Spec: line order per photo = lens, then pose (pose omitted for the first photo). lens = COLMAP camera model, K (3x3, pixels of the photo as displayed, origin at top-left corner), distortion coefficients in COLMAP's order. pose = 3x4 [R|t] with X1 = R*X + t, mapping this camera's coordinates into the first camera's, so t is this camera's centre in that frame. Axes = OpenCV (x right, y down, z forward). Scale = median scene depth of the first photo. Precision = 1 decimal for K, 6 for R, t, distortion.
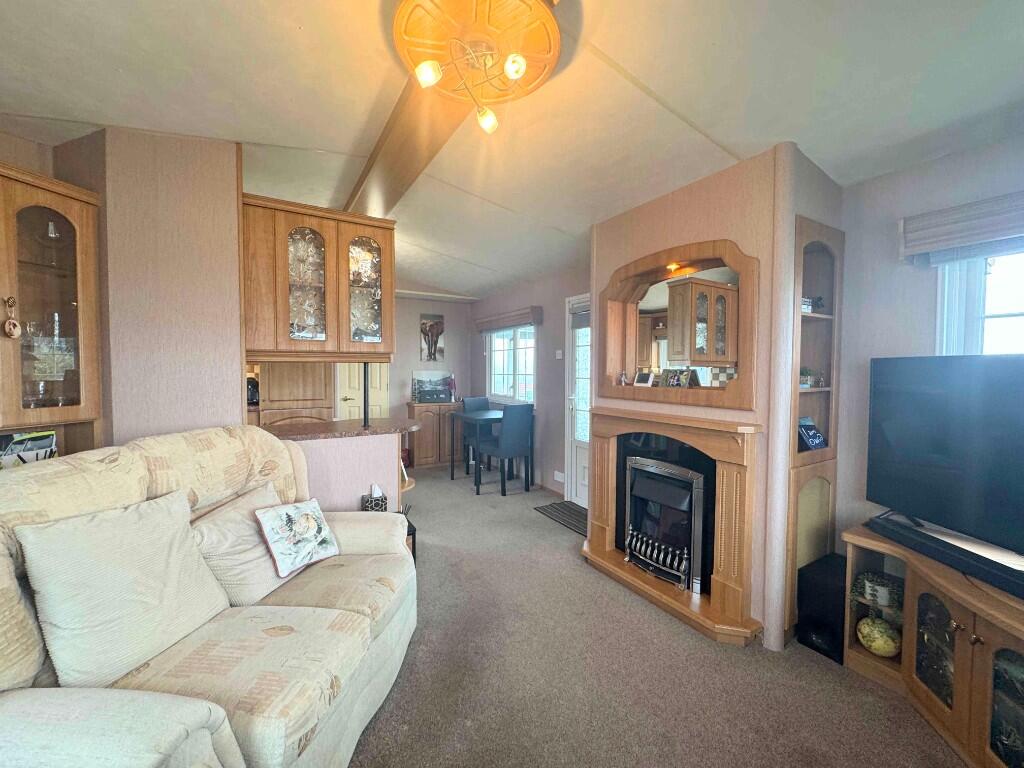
lens RADIAL K [[408.8, 0, 509.3], [0, 408.8, 383.6], [0, 0, 1]] dist [-0.002135, -0.000620]
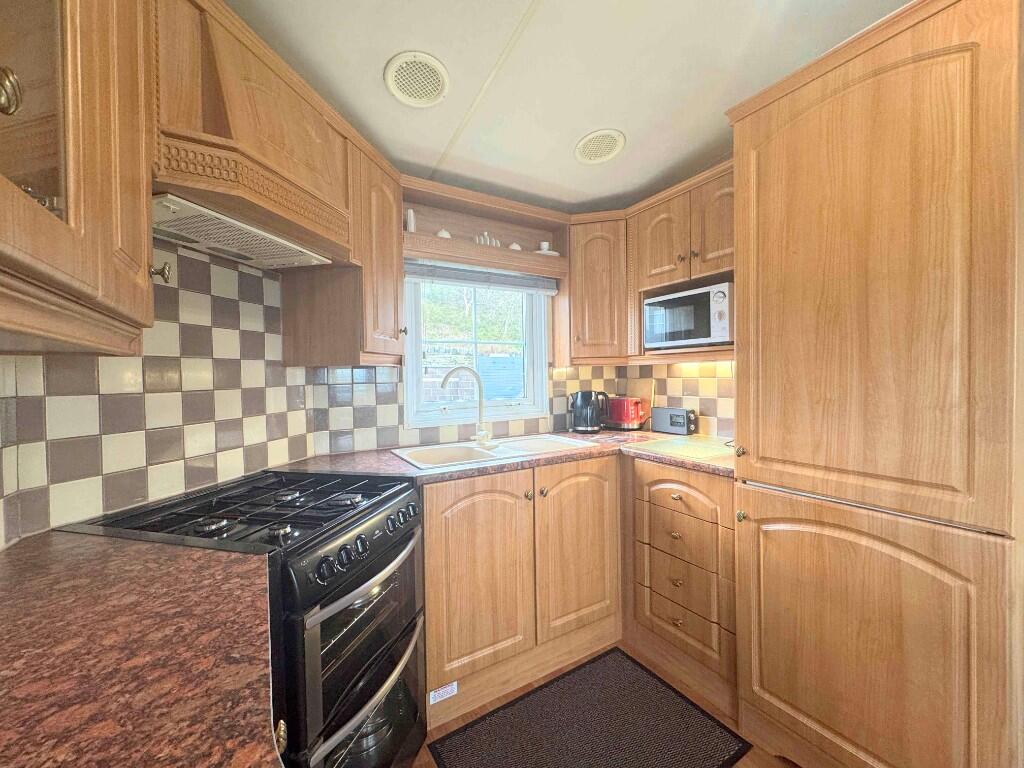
lens RADIAL K [[408.8, 0, 509.3], [0, 408.8, 383.6], [0, 0, 1]] dist [-0.002135, -0.000620]
pose [[0.014255, 0.015722, -0.999775, -0.161721], [-0.017762, 0.999723, 0.015468, -0.016538], [0.999741, 0.017538, 0.014530, 0.541110]]
